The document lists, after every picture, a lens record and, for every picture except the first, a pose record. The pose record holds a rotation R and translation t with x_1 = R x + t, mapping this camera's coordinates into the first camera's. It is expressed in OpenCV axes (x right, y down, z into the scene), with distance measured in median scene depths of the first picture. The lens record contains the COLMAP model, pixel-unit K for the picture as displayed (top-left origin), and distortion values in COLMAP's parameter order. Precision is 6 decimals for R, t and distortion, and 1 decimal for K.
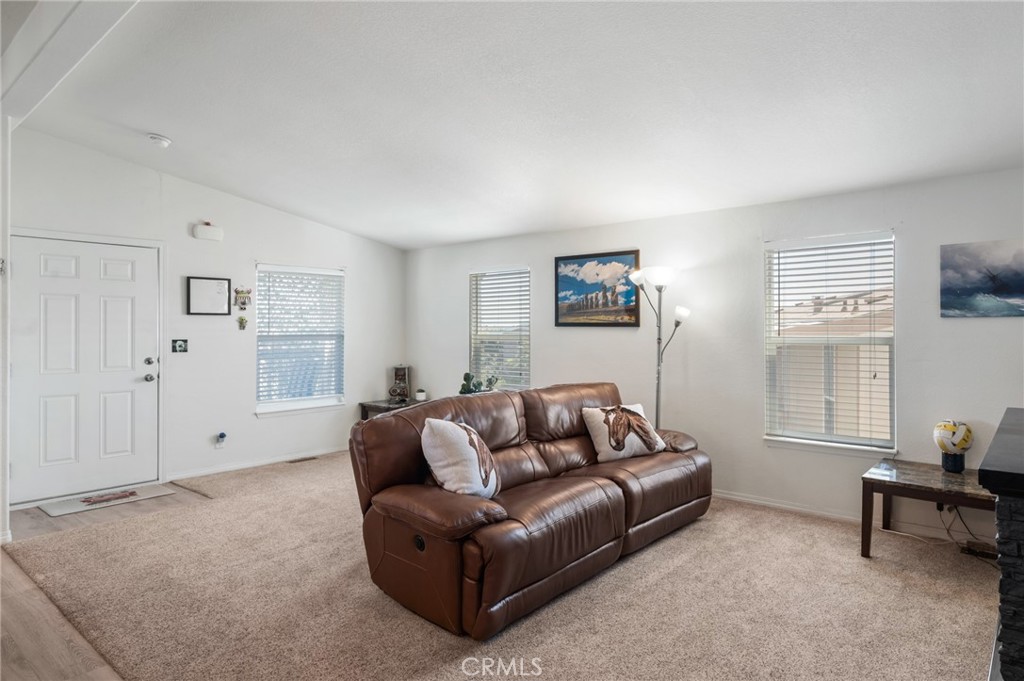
lens RADIAL K [[467.6, 0, 510.7], [0, 467.6, 337.8], [0, 0, 1]] dist [0.005187, 0.000530]
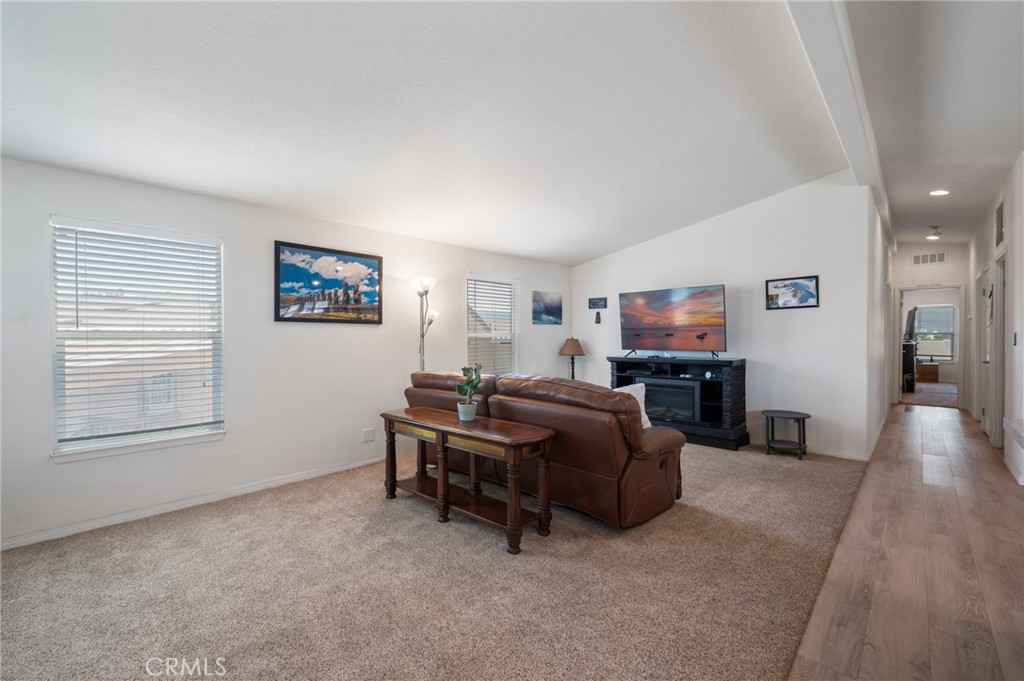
lens RADIAL K [[437.8, 0, 513.1], [0, 437.8, 339.7], [0, 0, 1]] dist [-0.003411, -0.000225]
pose [[0.141038, -0.015578, 0.989882, -0.706537], [0.006845, 0.999868, 0.014759, 0.000684], [-0.989981, 0.004694, 0.141126, 0.505446]]
